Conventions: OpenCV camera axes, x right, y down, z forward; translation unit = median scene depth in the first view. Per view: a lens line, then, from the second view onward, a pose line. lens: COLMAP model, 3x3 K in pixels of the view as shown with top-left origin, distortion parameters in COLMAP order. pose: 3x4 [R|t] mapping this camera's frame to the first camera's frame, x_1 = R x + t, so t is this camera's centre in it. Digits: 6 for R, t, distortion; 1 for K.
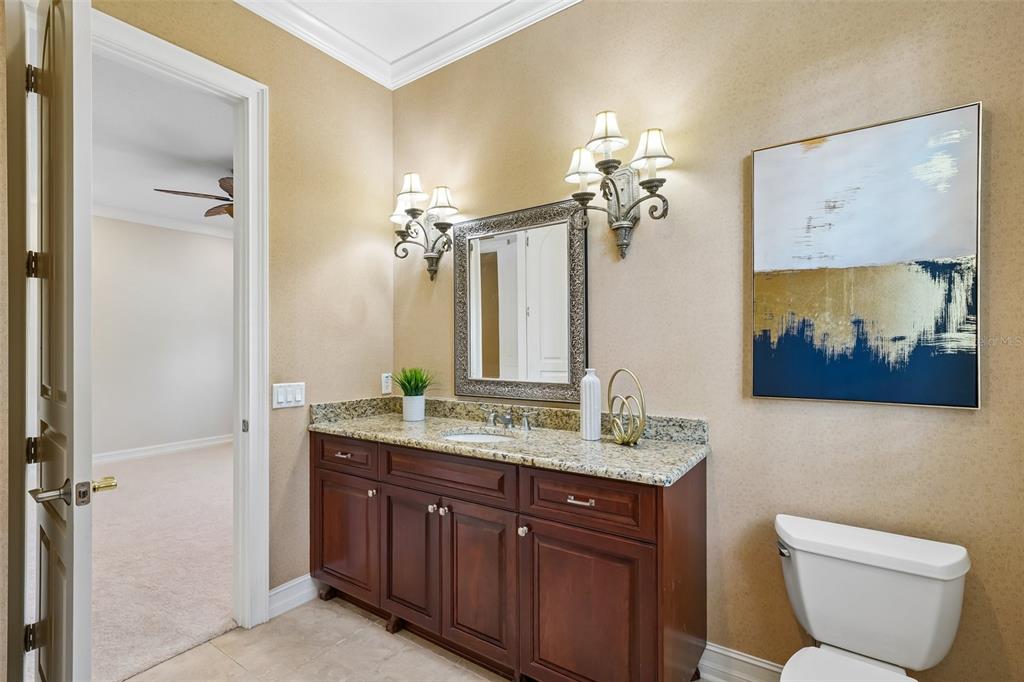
lens RADIAL K [[475.2, 0, 512.4], [0, 475.2, 352.2], [0, 0, 1]] dist [-0.000375, 0.000481]
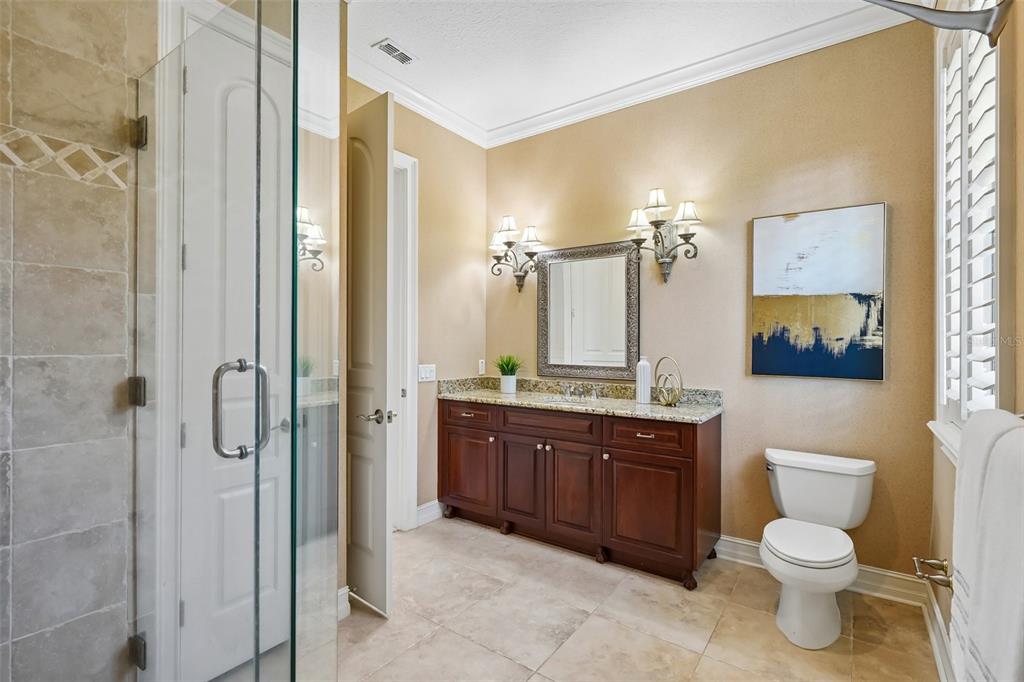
lens RADIAL K [[473.3, 0, 512.0], [0, 473.3, 341.0], [0, 0, 1]] dist [0.000674, -0.000210]
pose [[0.999794, 0.011816, -0.016500, -0.227456], [-0.011989, 0.999874, -0.010395, 0.006368], [0.016375, 0.010591, 0.999810, -0.502512]]
